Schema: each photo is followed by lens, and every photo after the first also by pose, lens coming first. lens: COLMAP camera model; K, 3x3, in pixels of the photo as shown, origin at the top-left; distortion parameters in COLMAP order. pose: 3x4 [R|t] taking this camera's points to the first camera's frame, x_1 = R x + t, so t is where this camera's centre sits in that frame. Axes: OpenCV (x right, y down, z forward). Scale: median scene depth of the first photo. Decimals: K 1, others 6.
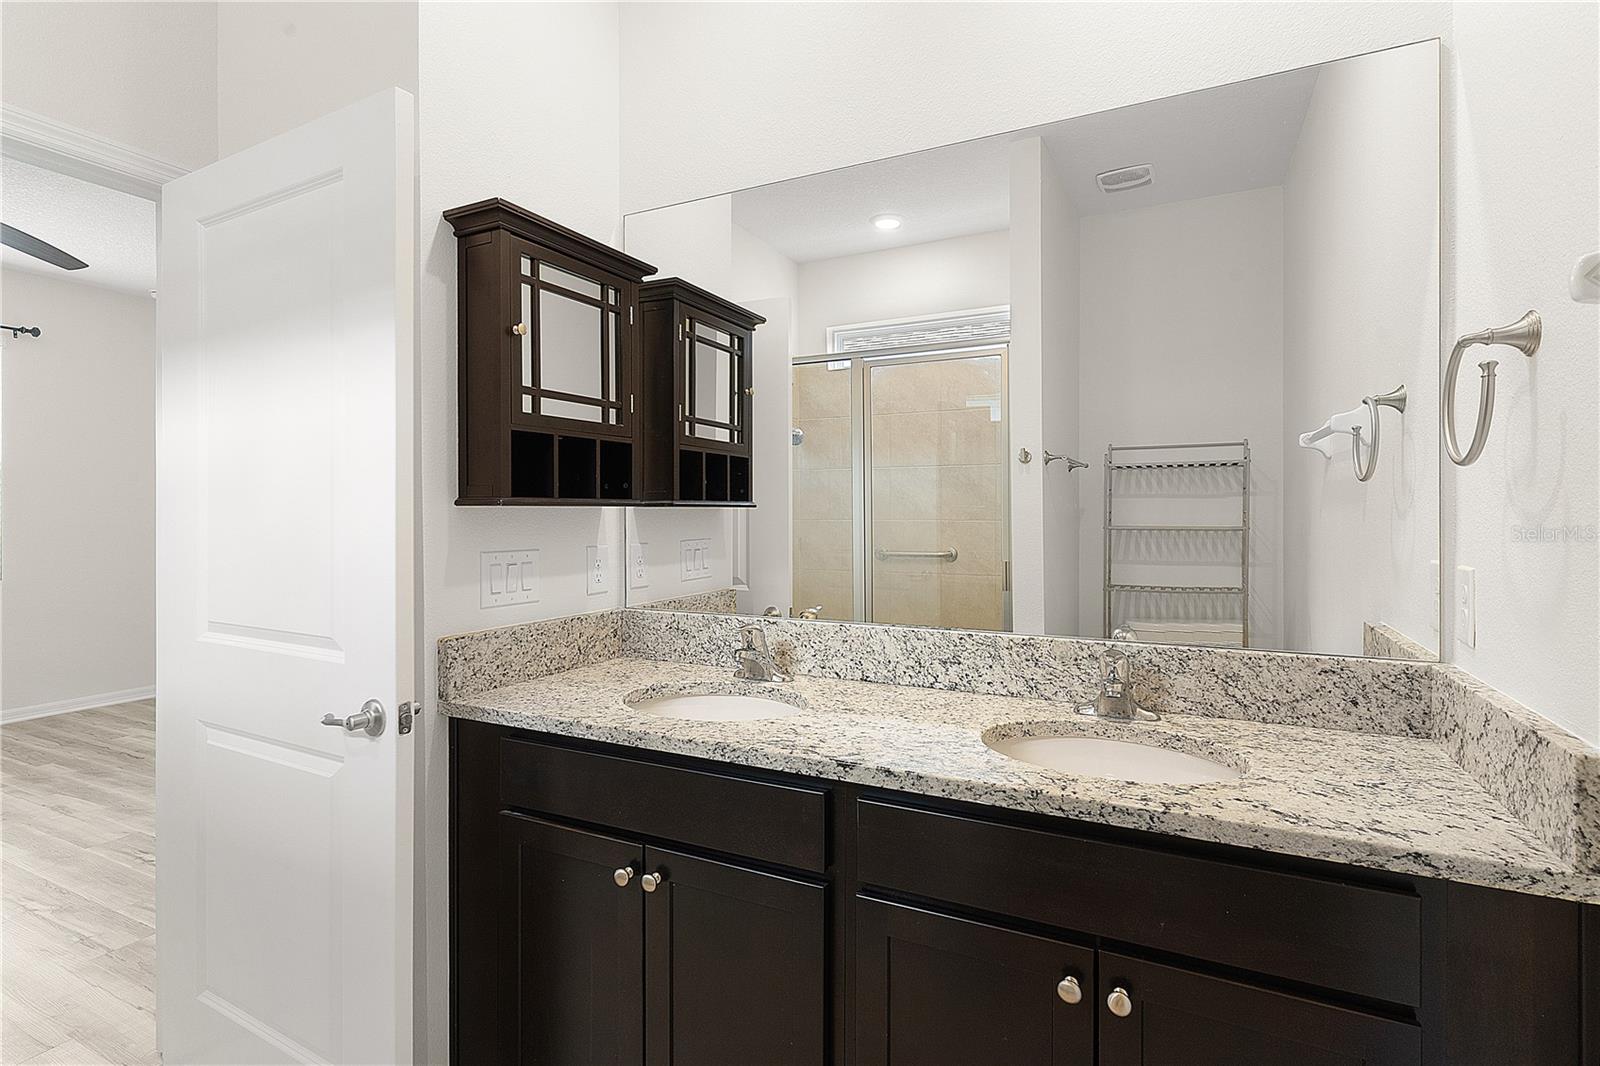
lens RADIAL K [[770.2, 0, 800.5], [0, 770.2, 519.4], [0, 0, 1]] dist [0.001714, 0.000359]
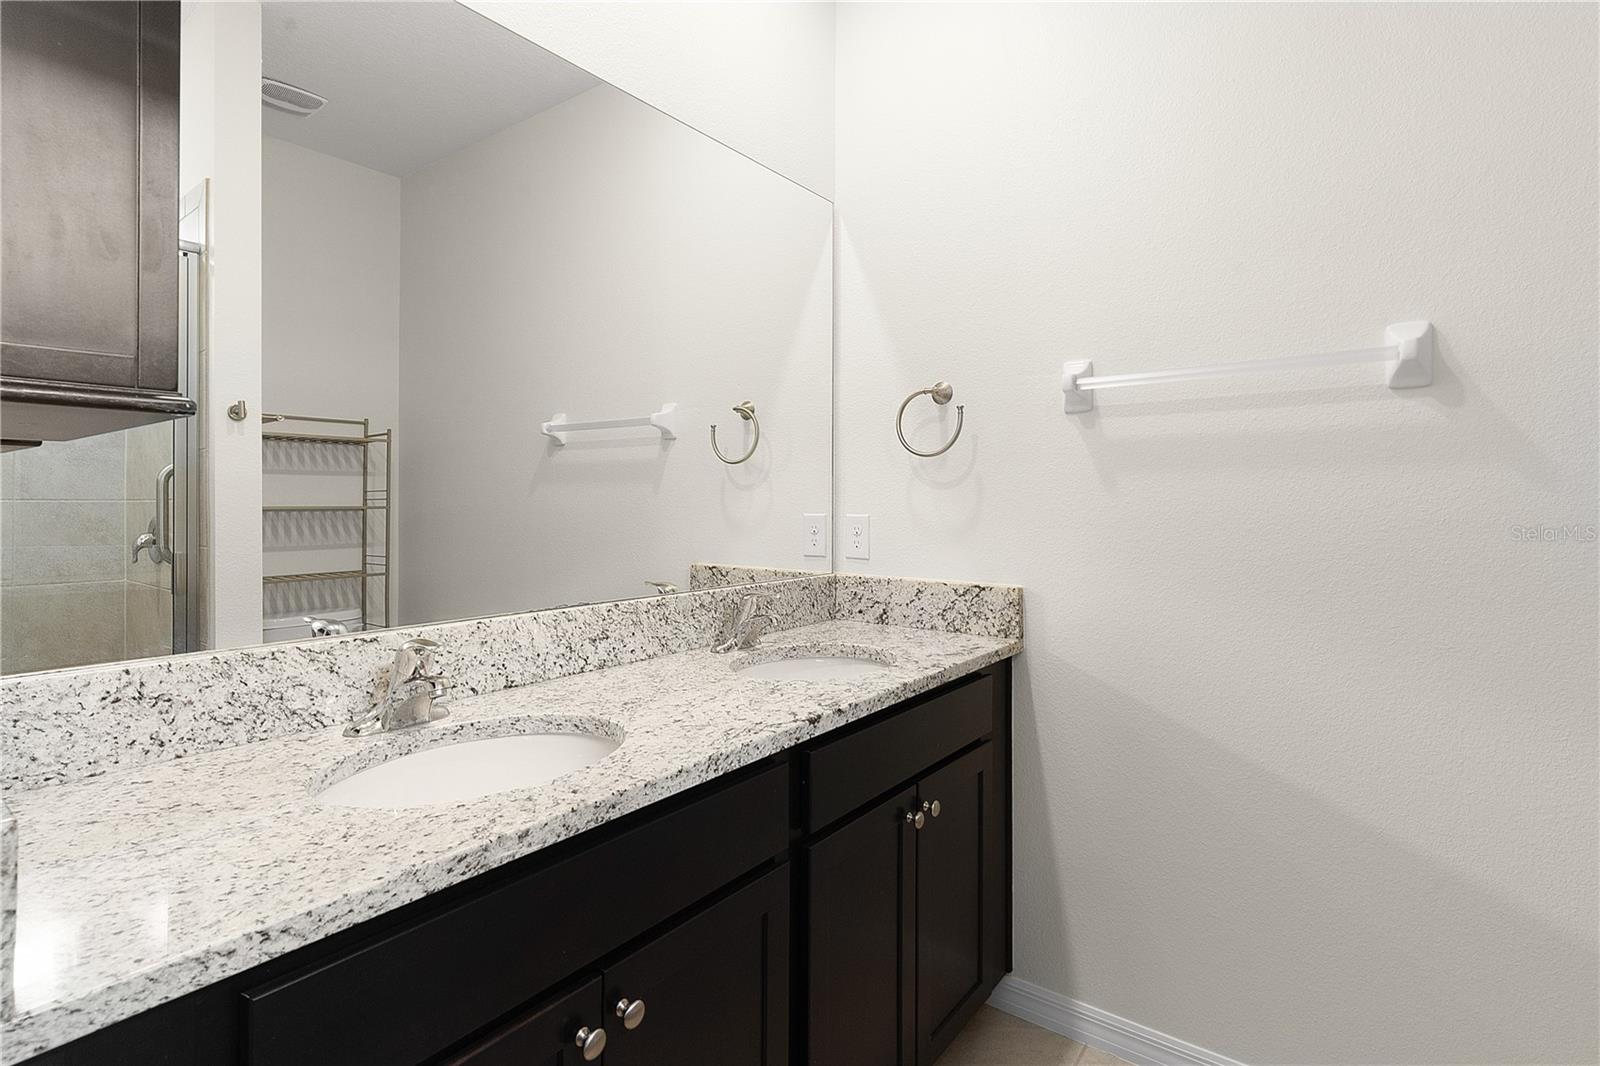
lens RADIAL K [[770.2, 0, 803.4], [0, 770.2, 515.7], [0, 0, 1]] dist [0.001714, 0.000359]
pose [[0.199991, -0.016161, 0.979664, -0.645677], [0.010119, 0.999845, 0.014428, 0.028305], [-0.979745, 0.007028, 0.200124, 0.574769]]
